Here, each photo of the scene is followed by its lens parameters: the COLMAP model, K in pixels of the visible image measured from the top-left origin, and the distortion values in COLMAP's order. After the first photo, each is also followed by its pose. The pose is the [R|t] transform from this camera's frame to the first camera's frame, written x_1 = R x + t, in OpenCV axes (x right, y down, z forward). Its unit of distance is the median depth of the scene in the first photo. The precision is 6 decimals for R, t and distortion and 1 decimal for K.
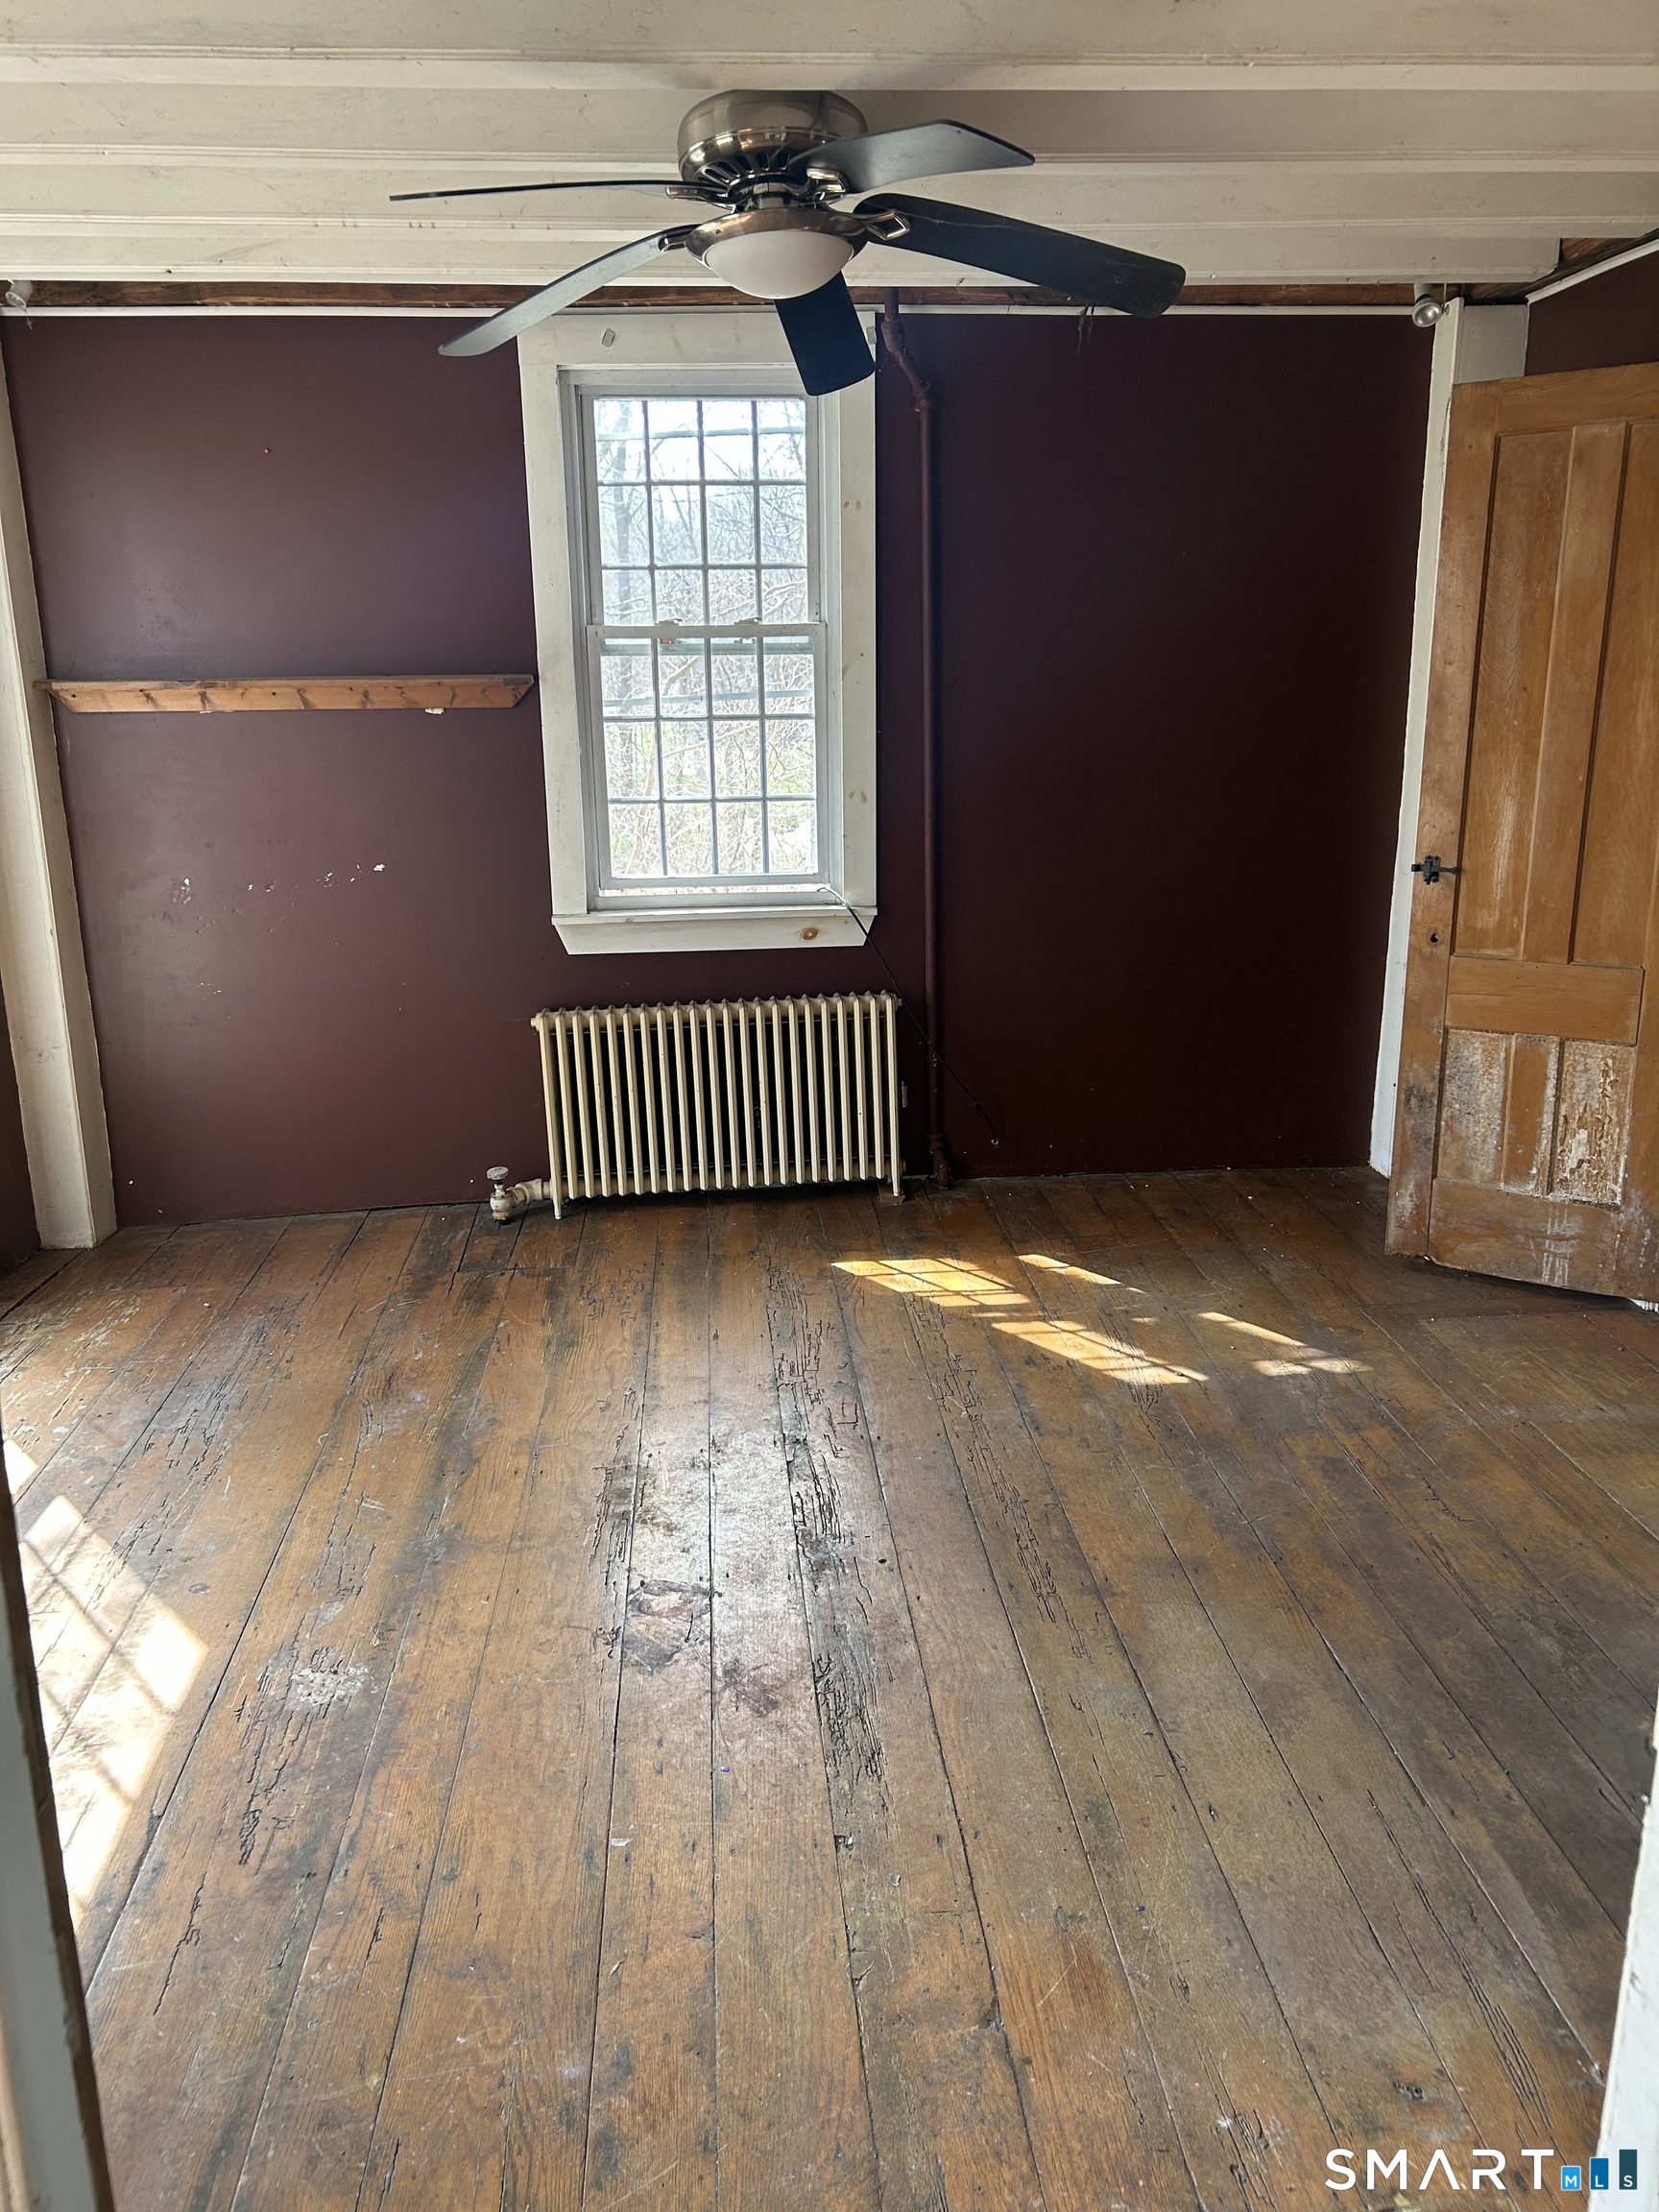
lens RADIAL K [[1673.6, 0, 841.3], [0, 1673.6, 1100.8], [0, 0, 1]] dist [0.052050, -0.063172]
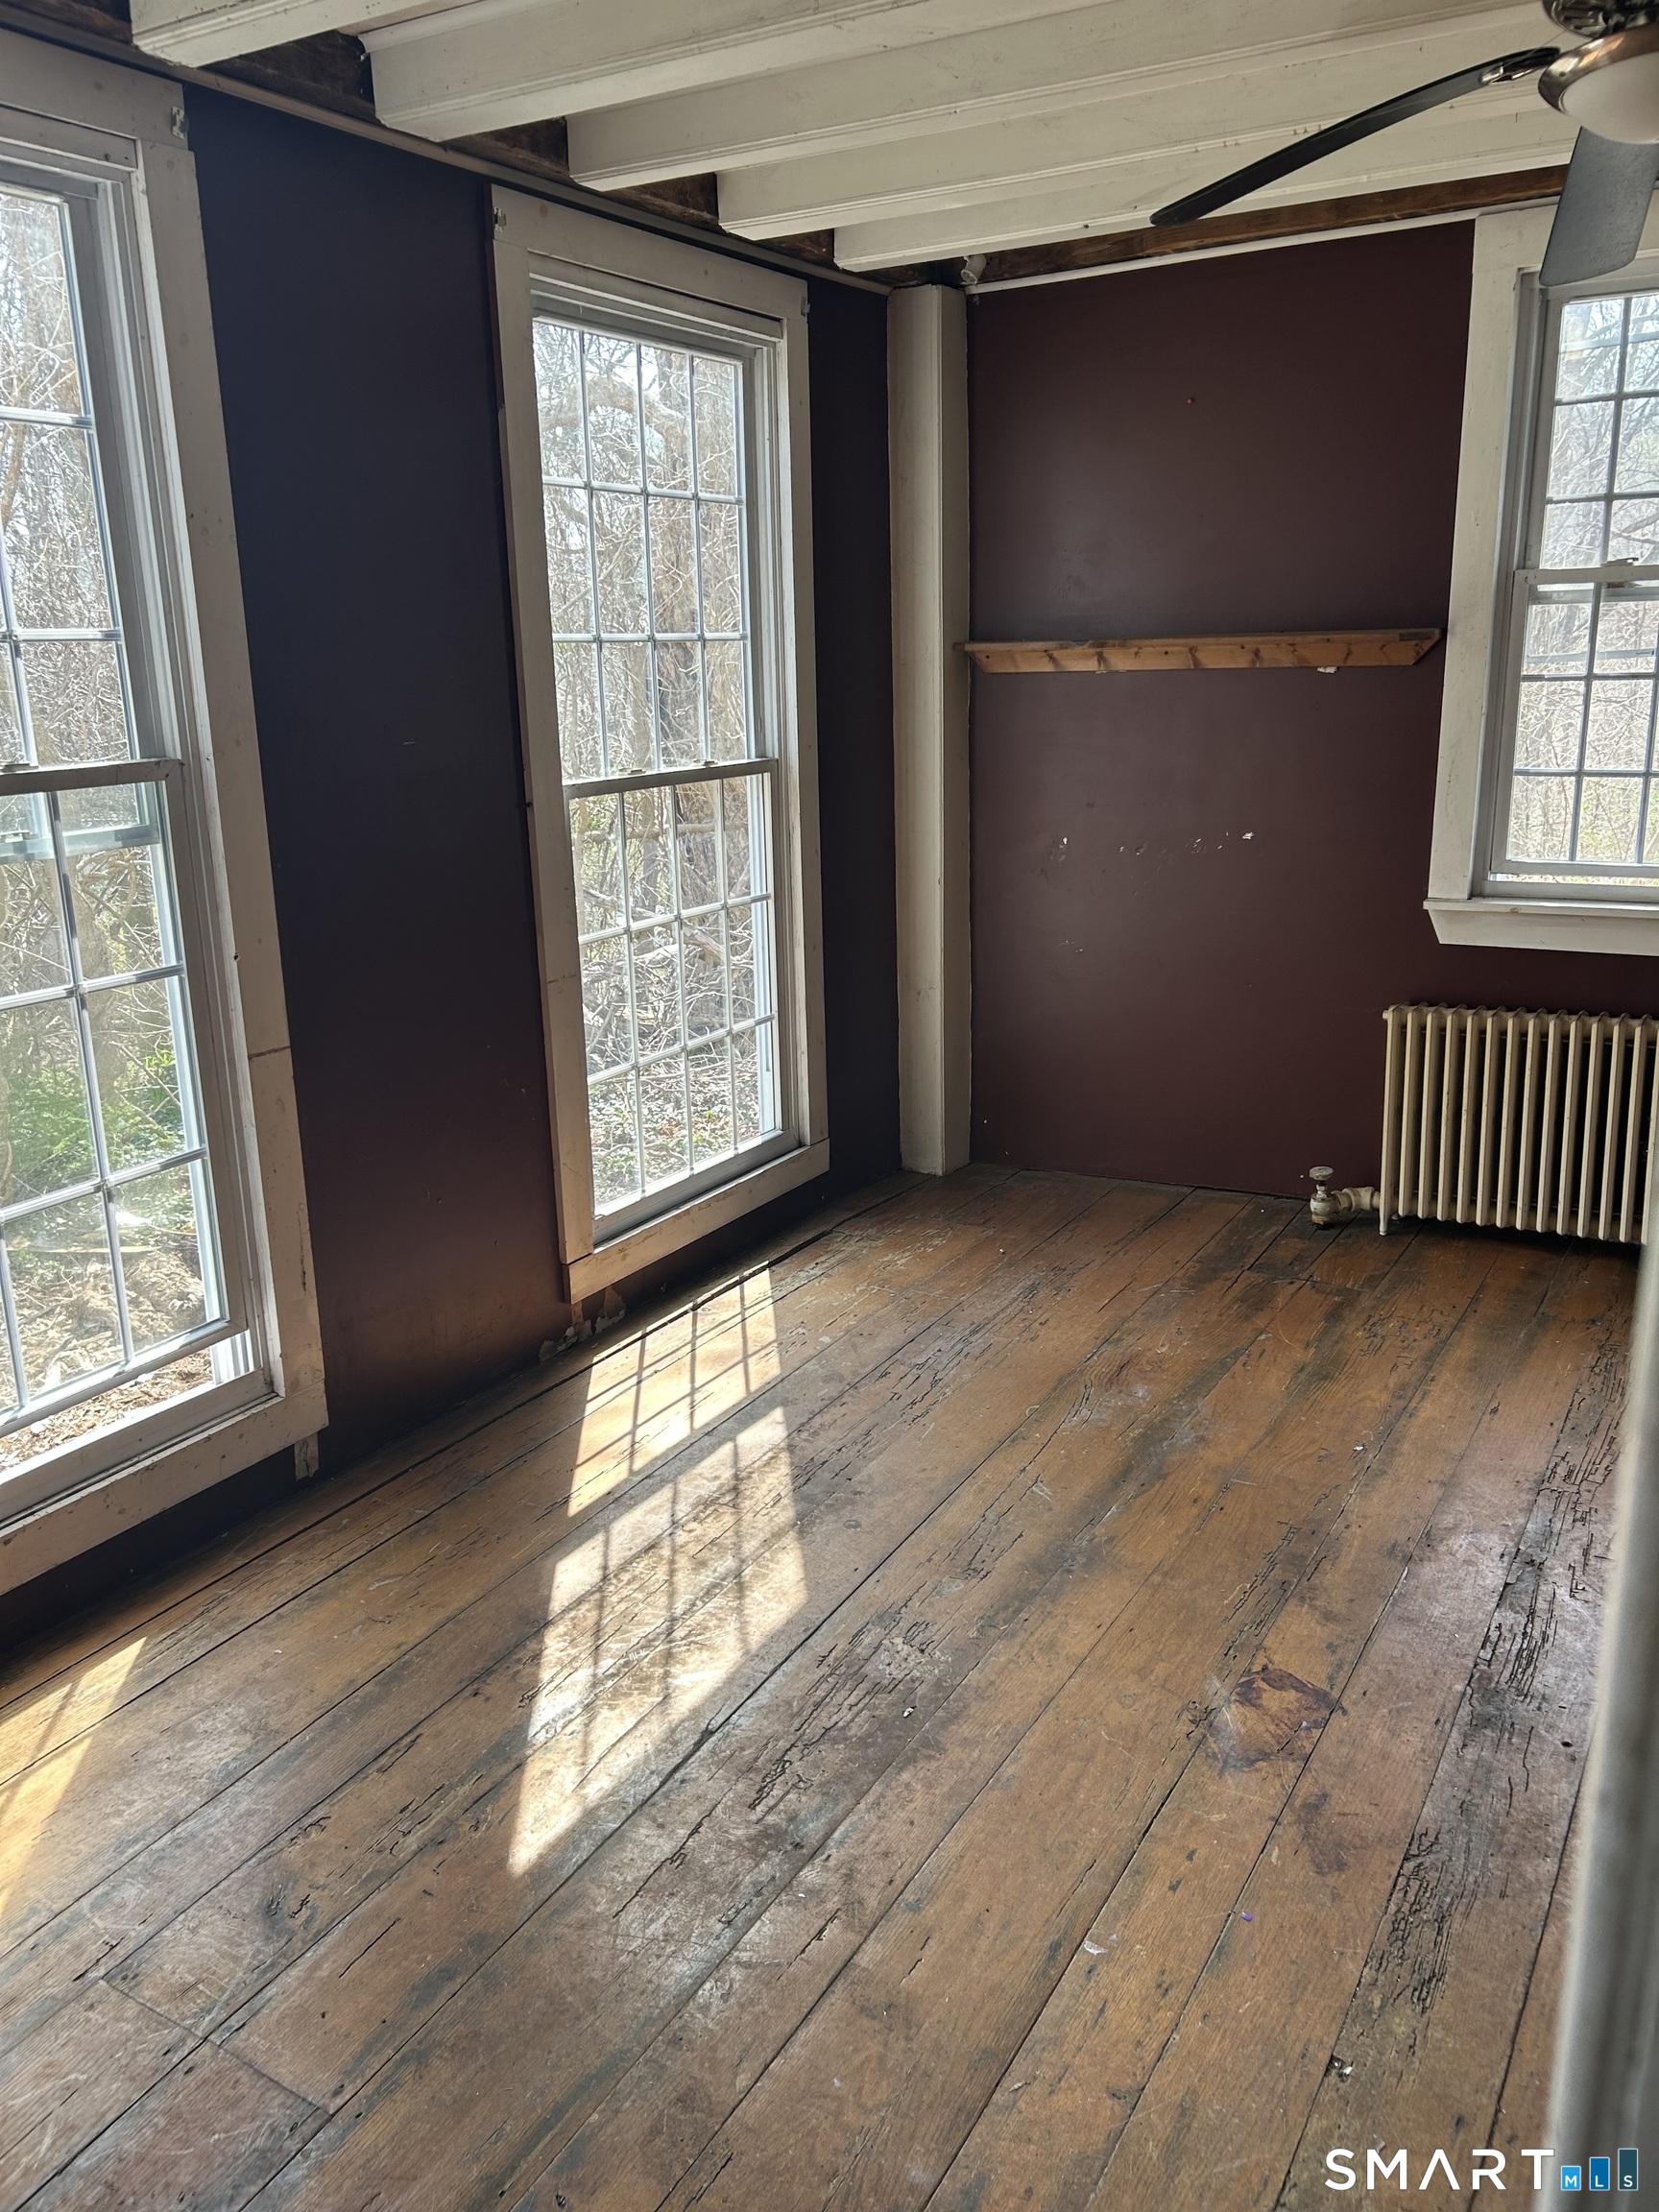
lens RADIAL K [[1673.6, 0, 833.0], [0, 1673.6, 1102.0], [0, 0, 1]] dist [0.052050, -0.063172]
pose [[0.810780, 0.148741, -0.566137, 0.105941], [-0.134658, 0.988631, 0.066896, -0.023714], [0.569651, 0.021996, 0.821592, 0.096501]]
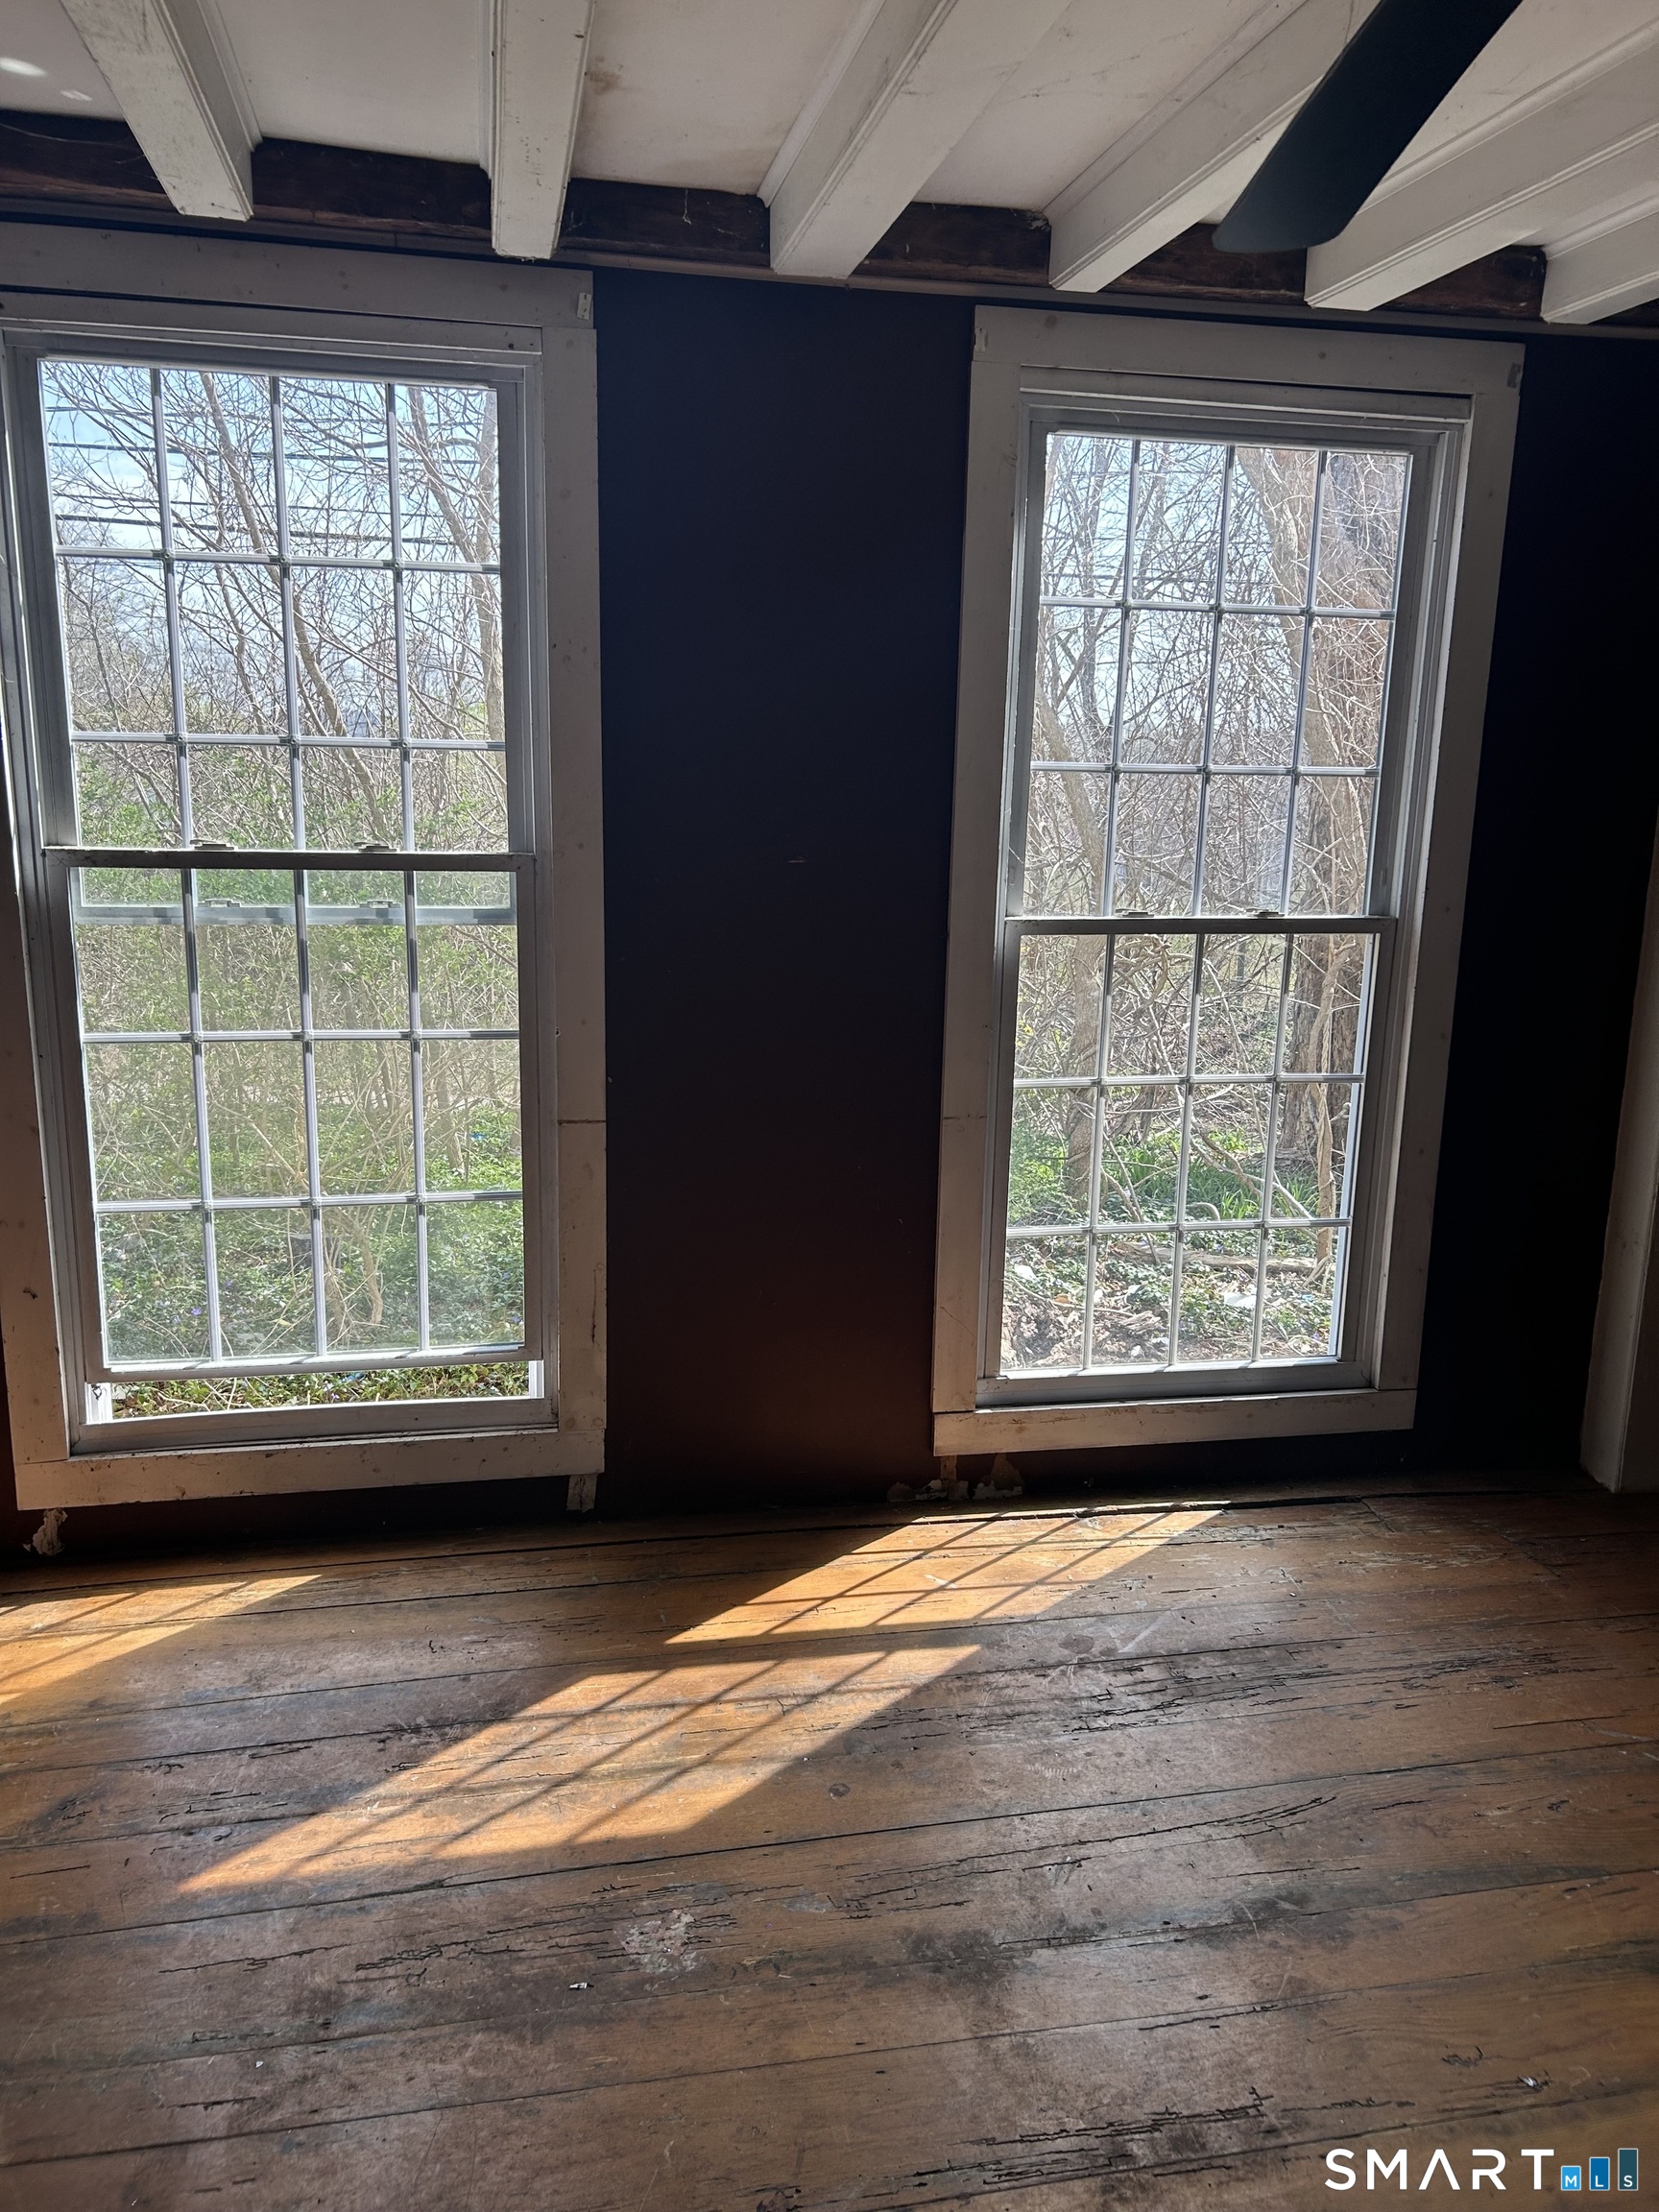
lens RADIAL K [[1673.6, 0, 829.6], [0, 1673.6, 1108.2], [0, 0, 1]] dist [0.052050, -0.063172]
pose [[0.110100, 0.229119, -0.967152, 0.274742], [-0.272774, 0.942670, 0.192267, -0.152411], [0.955757, 0.242646, 0.166286, 0.521925]]
